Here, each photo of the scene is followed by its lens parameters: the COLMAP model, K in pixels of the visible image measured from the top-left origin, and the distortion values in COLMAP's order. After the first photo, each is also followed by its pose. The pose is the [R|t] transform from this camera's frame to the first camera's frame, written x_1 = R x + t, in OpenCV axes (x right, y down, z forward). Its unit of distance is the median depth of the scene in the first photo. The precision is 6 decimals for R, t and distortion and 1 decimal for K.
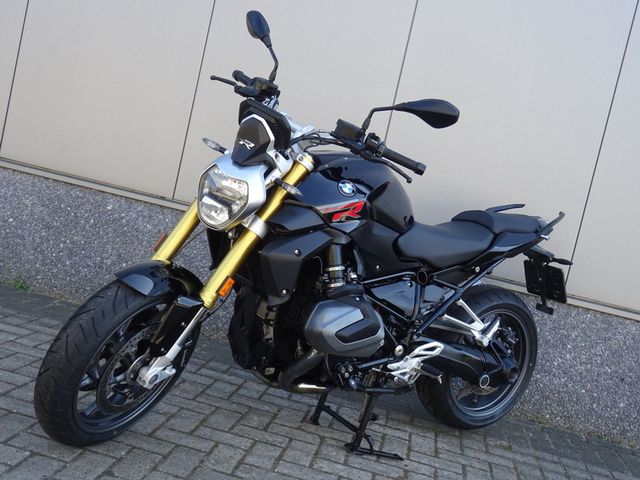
lens RADIAL K [[720.9, 0, 320.0], [0, 720.9, 240.0], [0, 0, 1]] dist [0.000698, 0.003514]
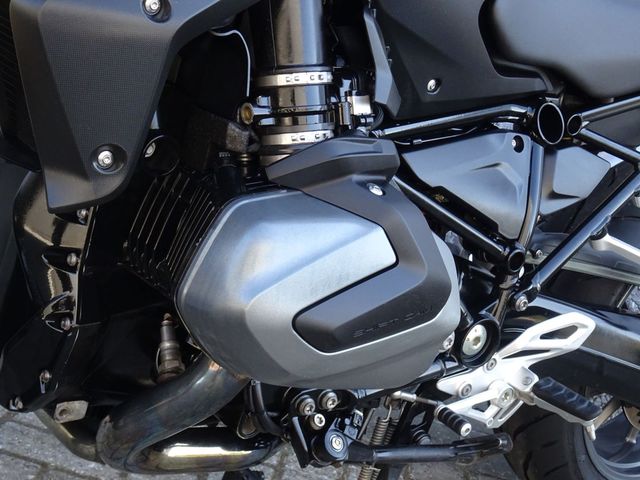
lens RADIAL K [[1156.1, 0, 320.0], [0, 1156.1, 240.0], [0, 0, 1]] dist [-0.015715, -0.033952]
pose [[0.997587, 0.026385, 0.064211, 0.002536], [-0.035671, 0.988334, 0.148064, 0.031985], [-0.059556, -0.149997, 0.986891, 0.505956]]
